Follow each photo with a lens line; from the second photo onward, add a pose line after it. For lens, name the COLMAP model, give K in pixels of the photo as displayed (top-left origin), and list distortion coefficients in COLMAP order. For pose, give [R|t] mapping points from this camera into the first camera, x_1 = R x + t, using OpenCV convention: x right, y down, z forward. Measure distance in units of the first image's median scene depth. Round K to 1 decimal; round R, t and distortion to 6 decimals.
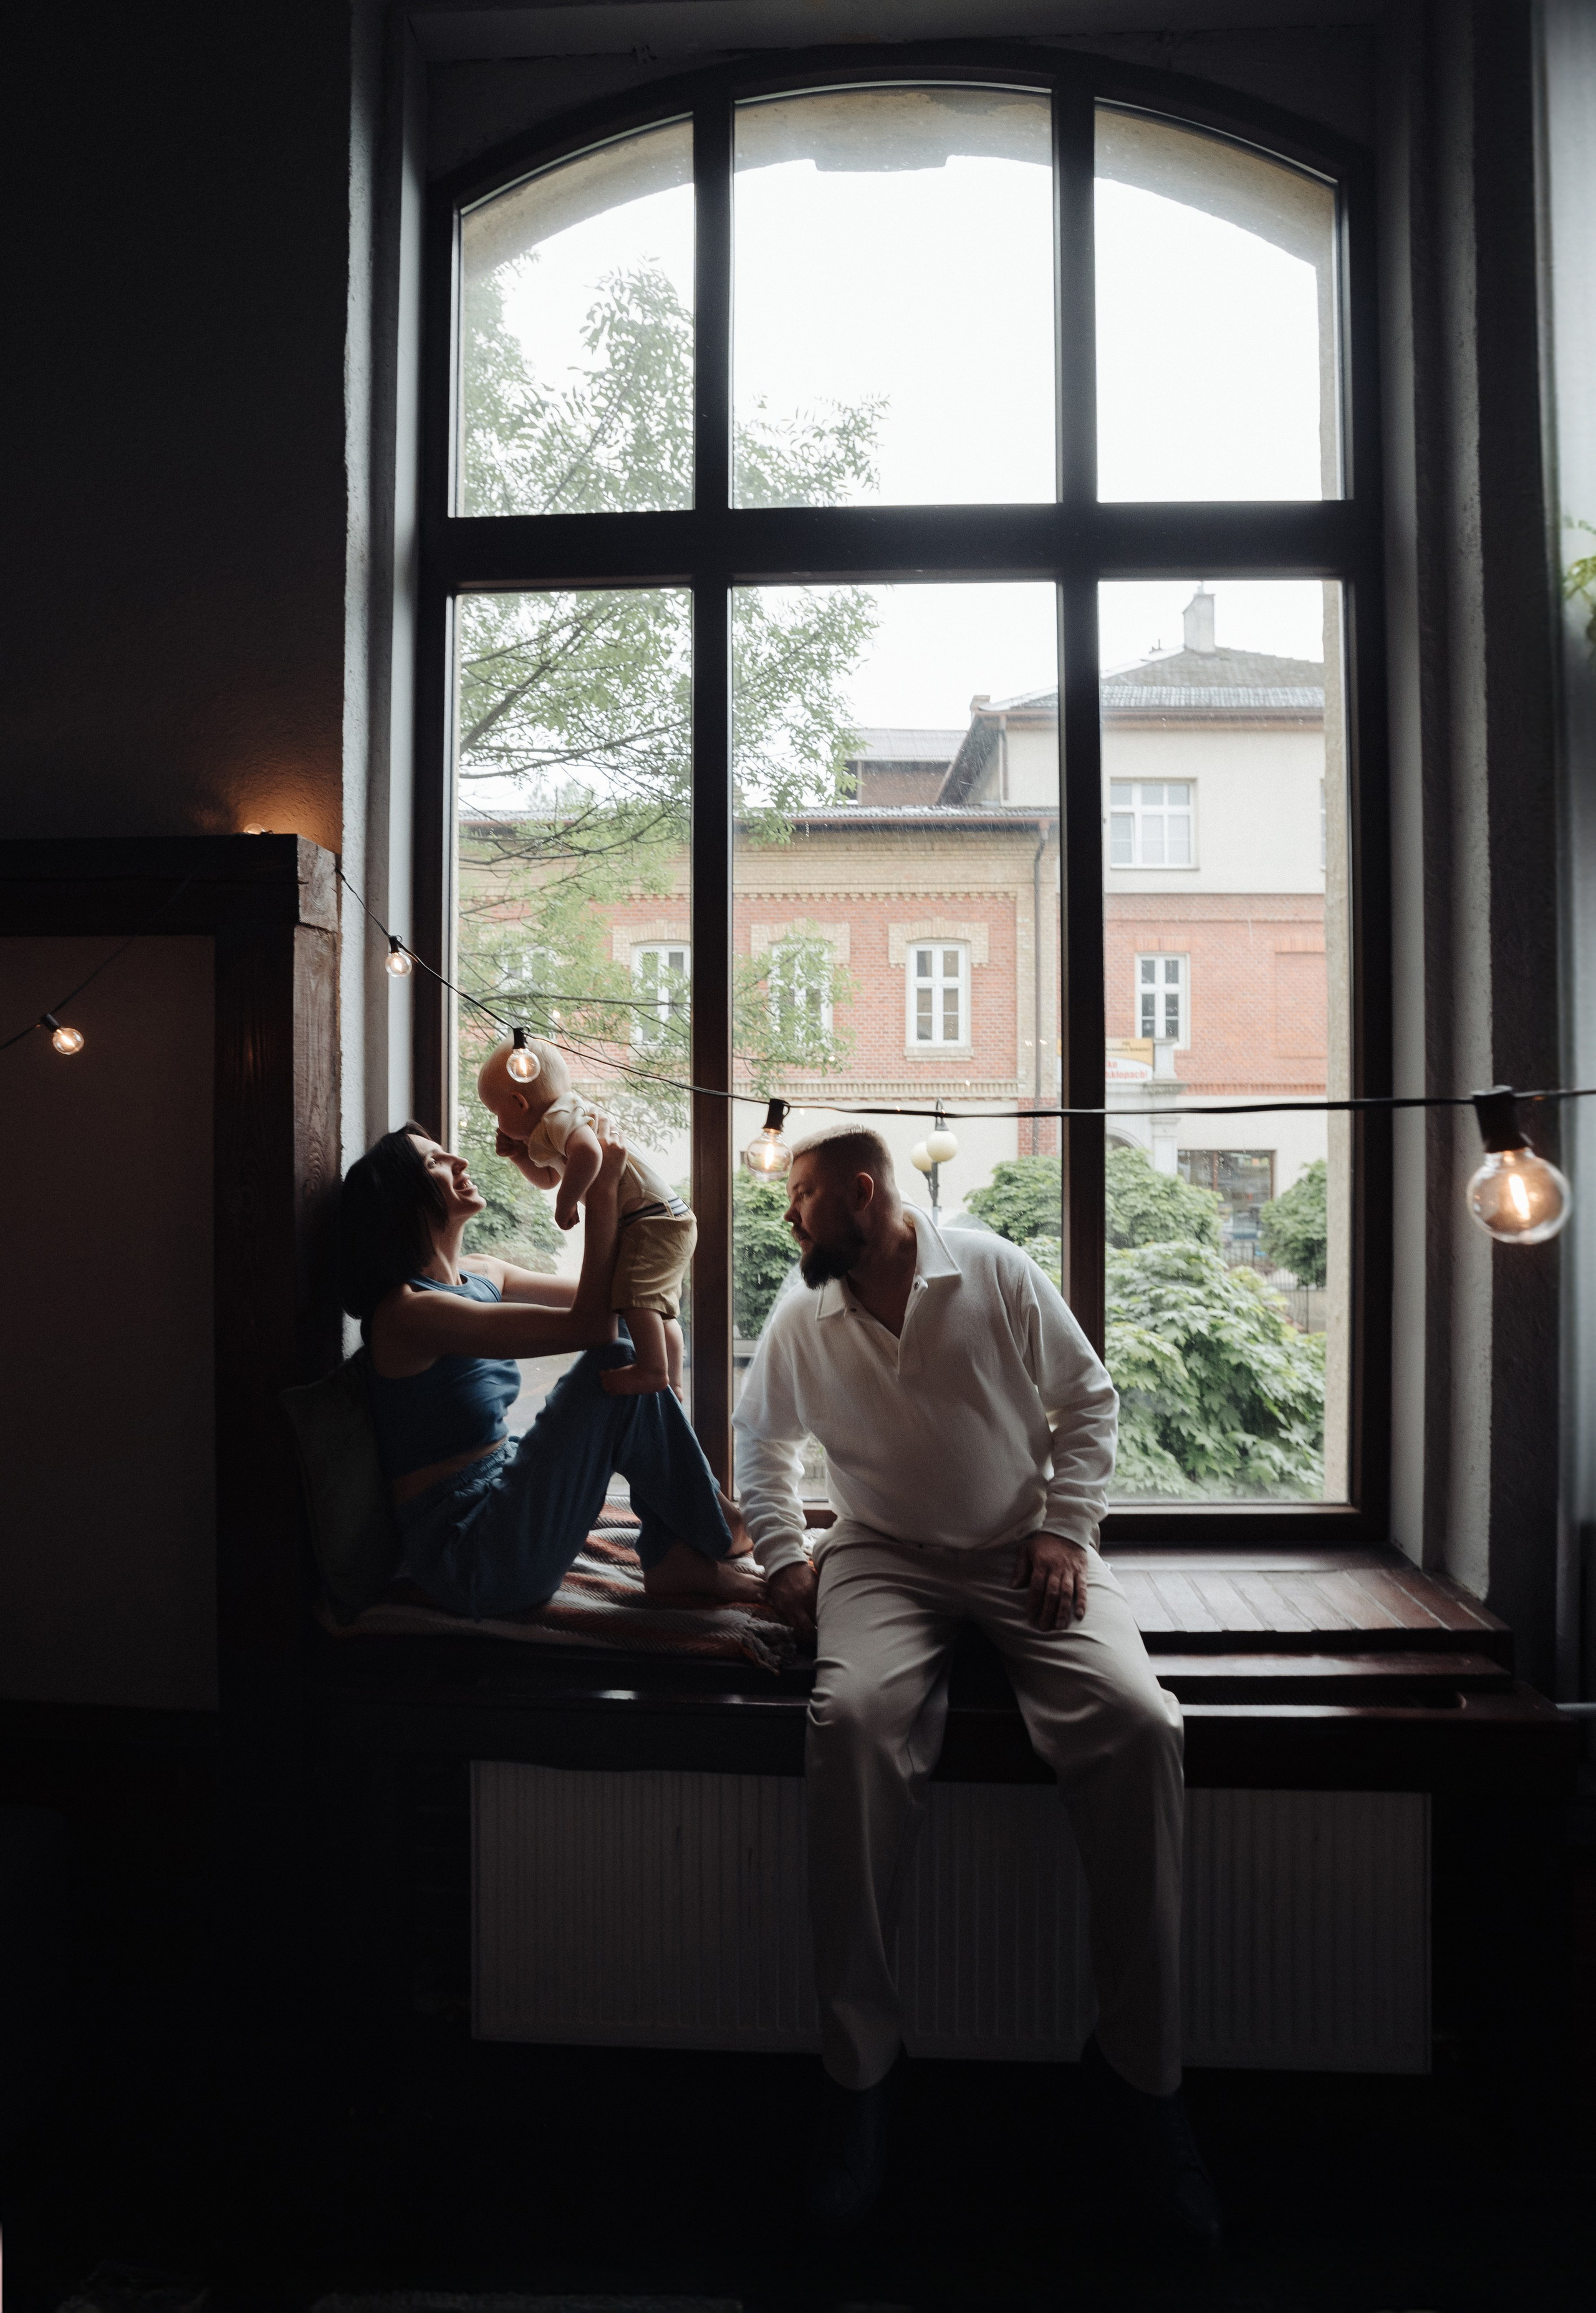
lens RADIAL K [[1111.9, 0, 739.8], [0, 1111.9, 1092.1], [0, 0, 1]] dist [-0.048012, -0.000375]
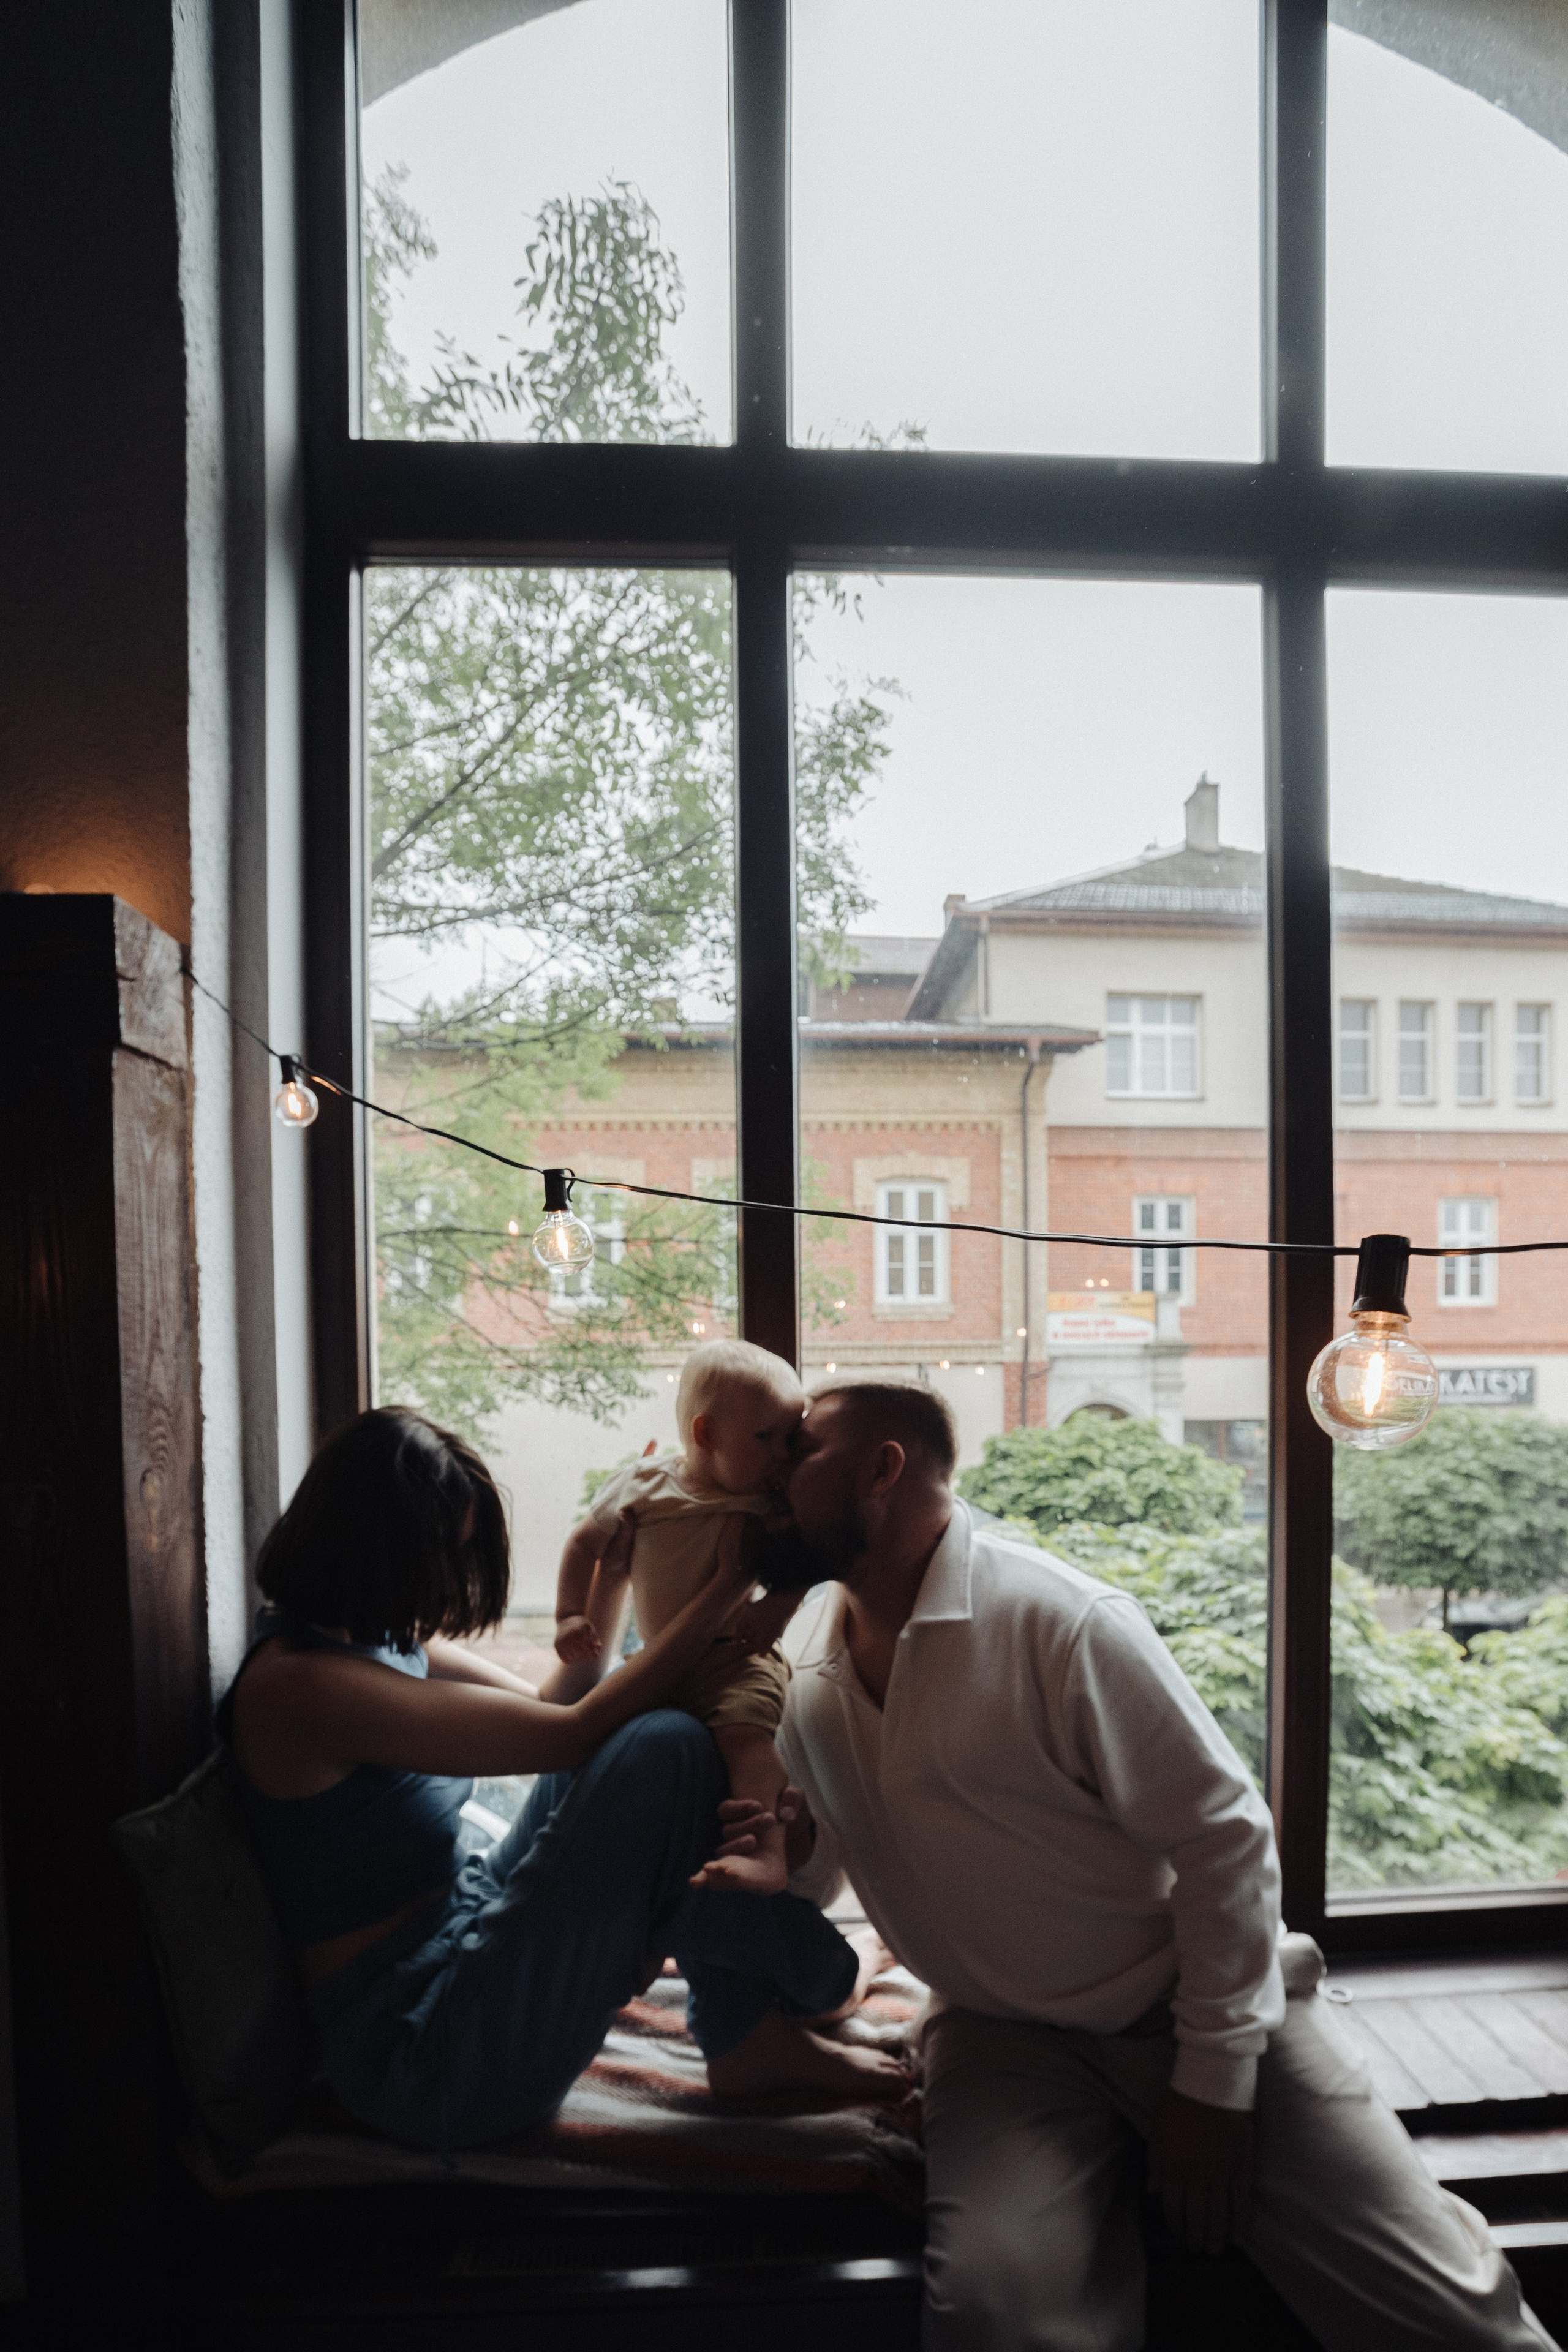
lens RADIAL K [[1270.8, 0, 790.6], [0, 1270.8, 1416.4], [0, 0, 1]] dist [-0.049871, 0.000888]
pose [[0.995318, -0.014486, 0.095561, -0.036928], [0.010318, 0.998980, 0.043968, 0.008157], [-0.096100, -0.042776, 0.994452, 0.099063]]
